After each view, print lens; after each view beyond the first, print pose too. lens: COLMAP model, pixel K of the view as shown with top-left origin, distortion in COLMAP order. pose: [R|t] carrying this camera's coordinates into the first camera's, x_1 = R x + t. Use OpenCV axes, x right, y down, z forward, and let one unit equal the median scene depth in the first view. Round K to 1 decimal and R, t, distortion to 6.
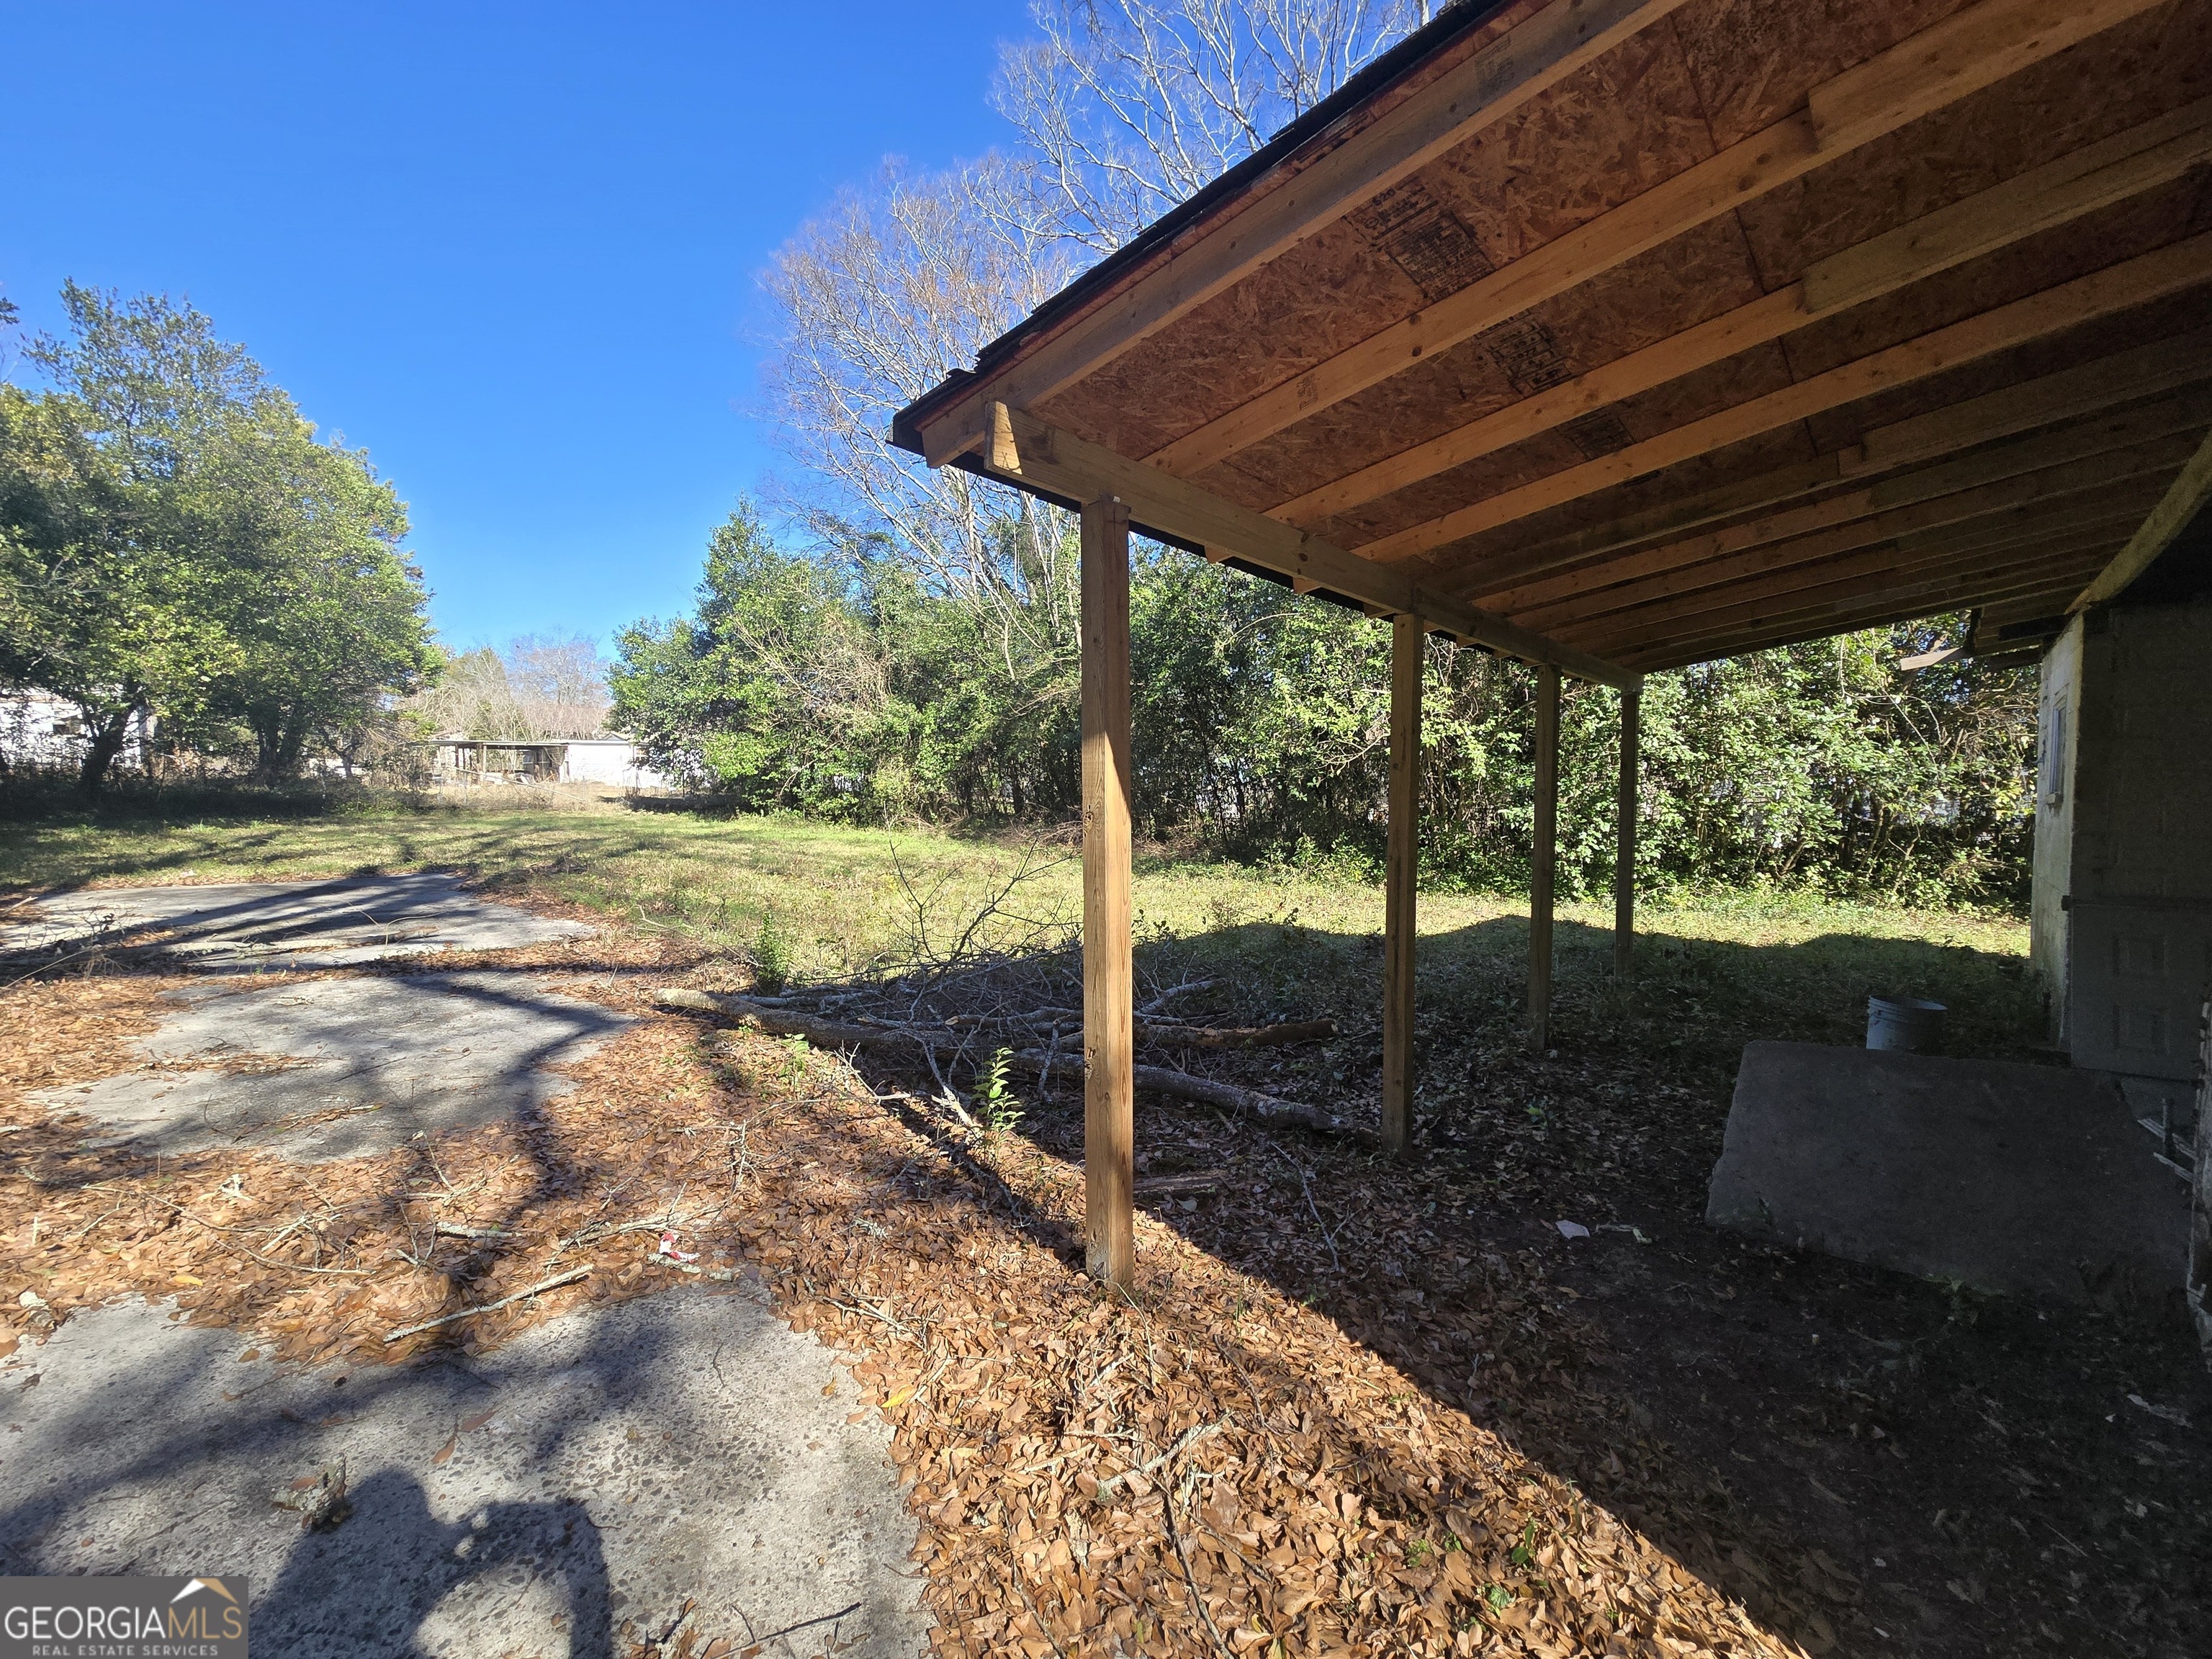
lens RADIAL K [[912.5, 0, 1106.4], [0, 912.5, 832.3], [0, 0, 1]] dist [-0.001546, 0.002057]
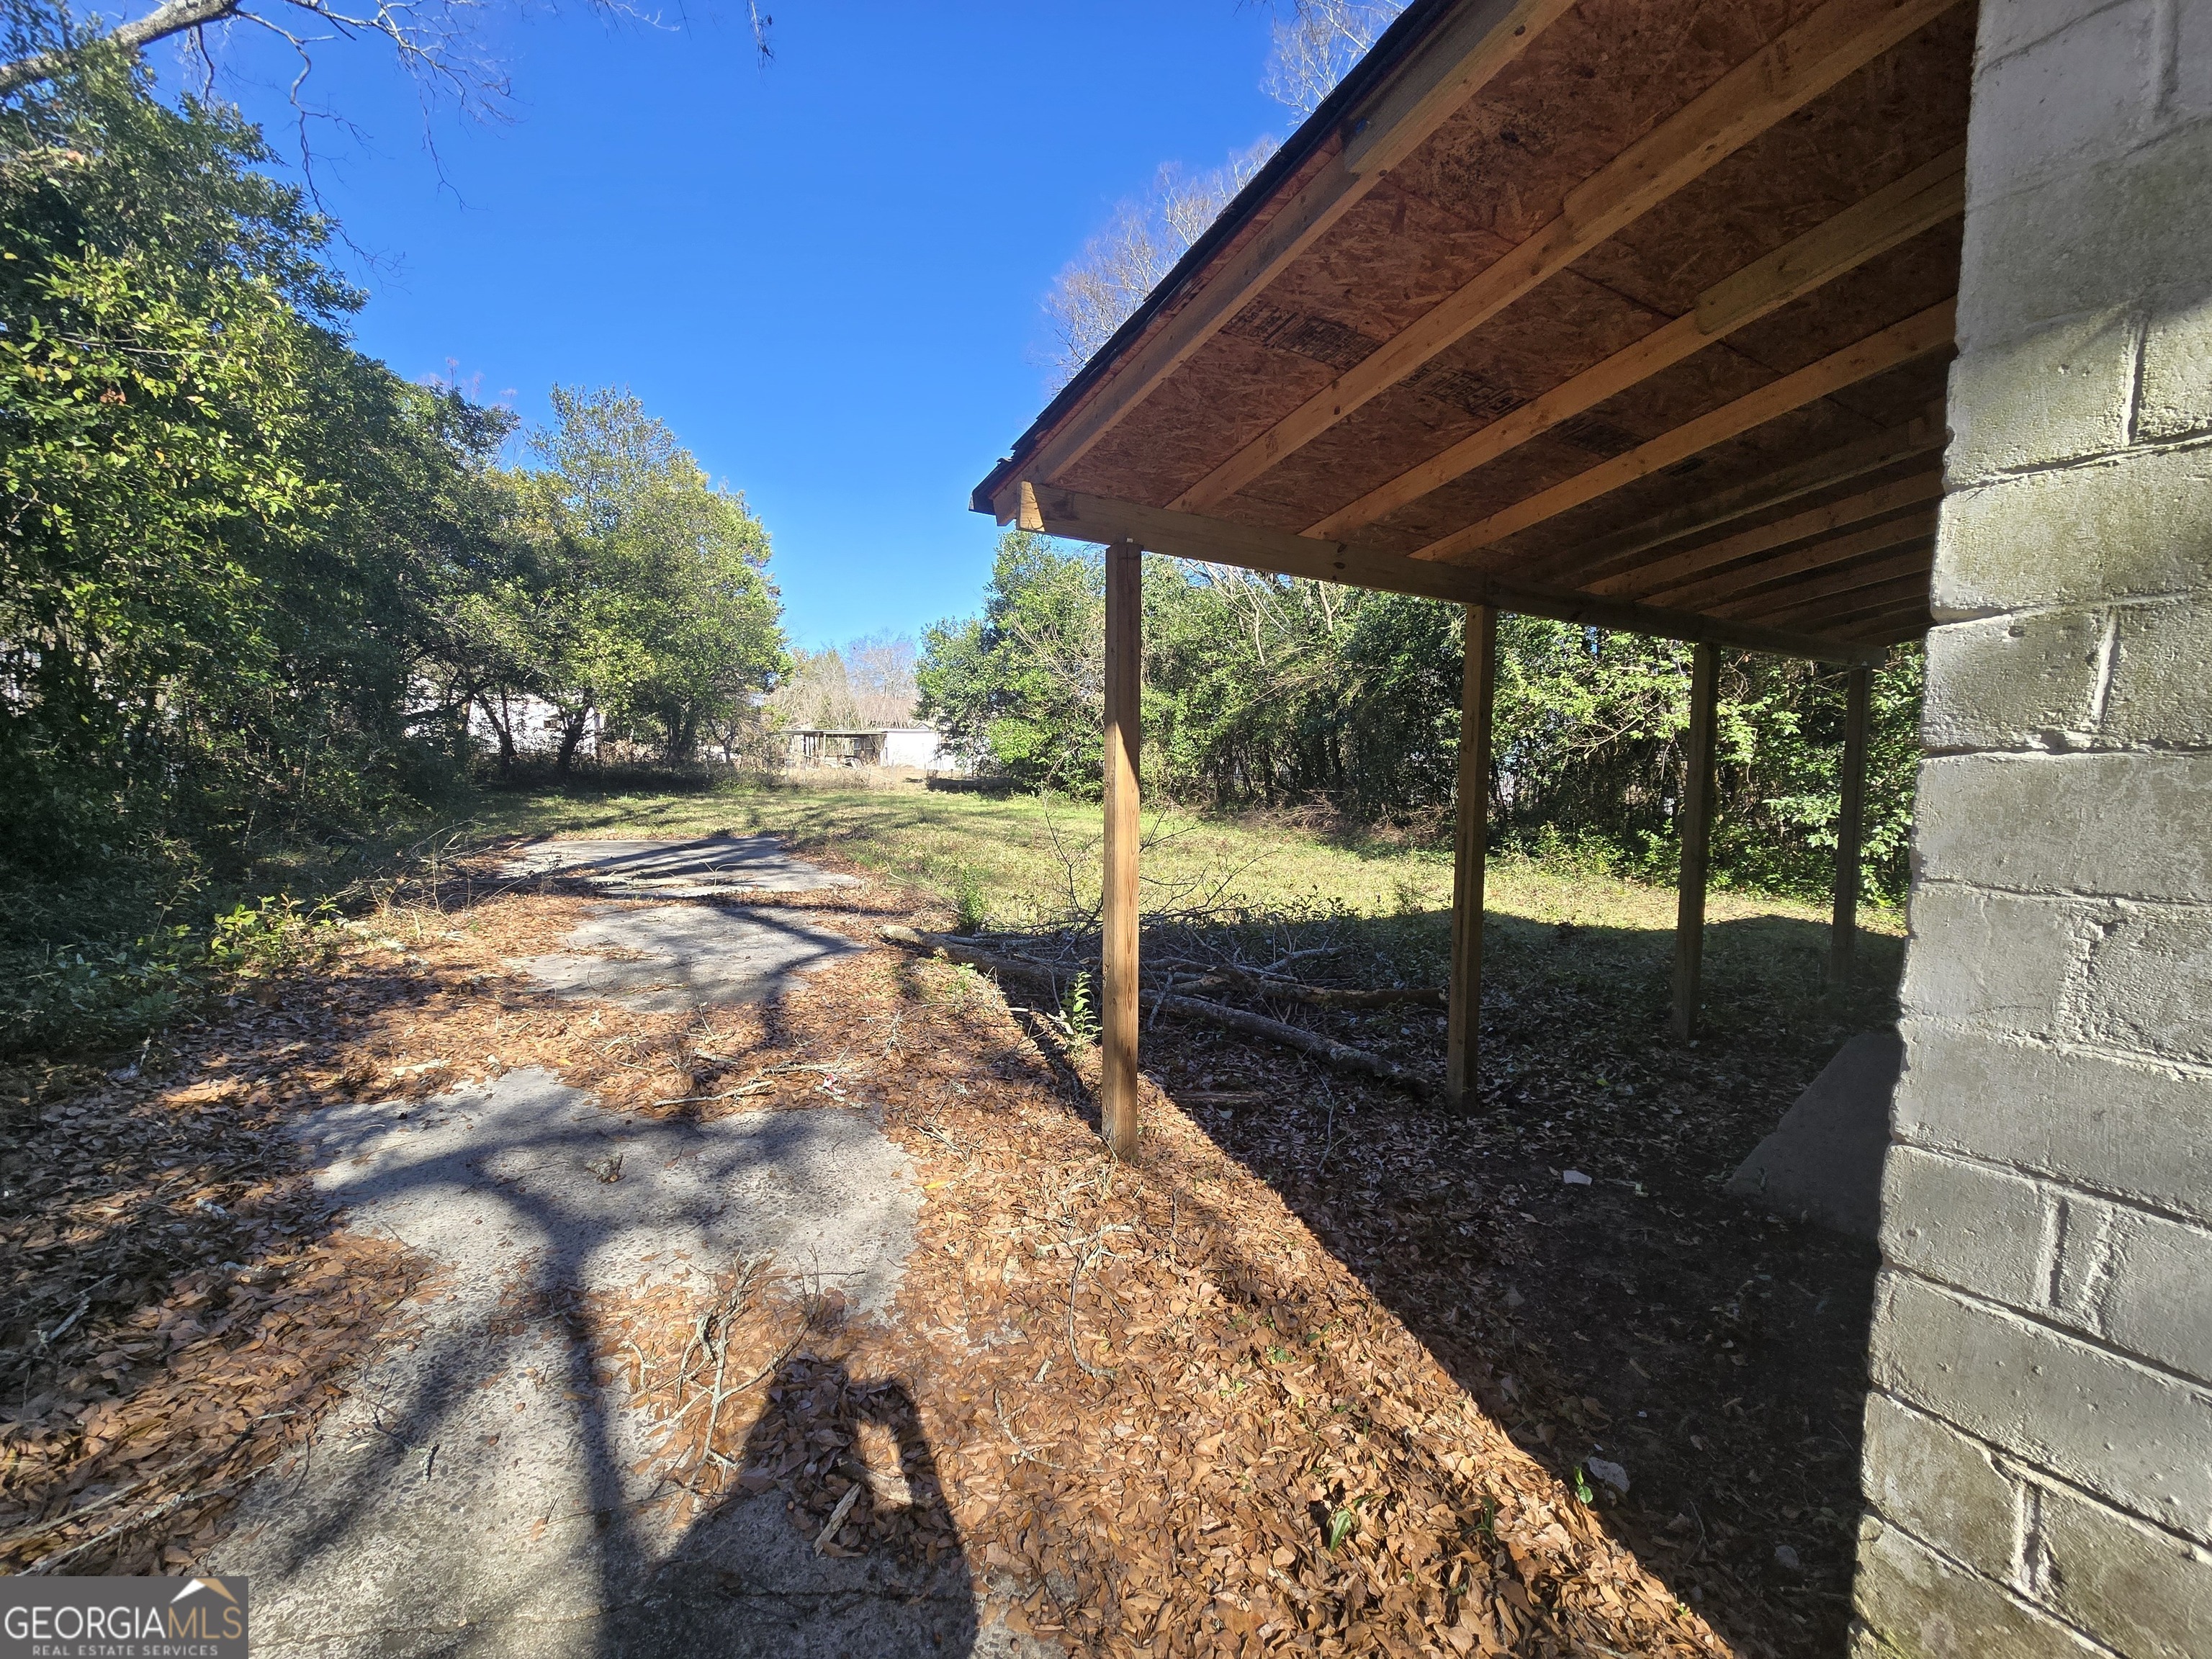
lens RADIAL K [[912.5, 0, 1102.3], [0, 912.5, 831.8], [0, 0, 1]] dist [-0.001546, 0.002057]
pose [[0.952319, 0.025440, -0.304042, 0.218300], [-0.020744, 0.999611, 0.018665, 0.013277], [0.304398, -0.011468, 0.952476, -0.142631]]
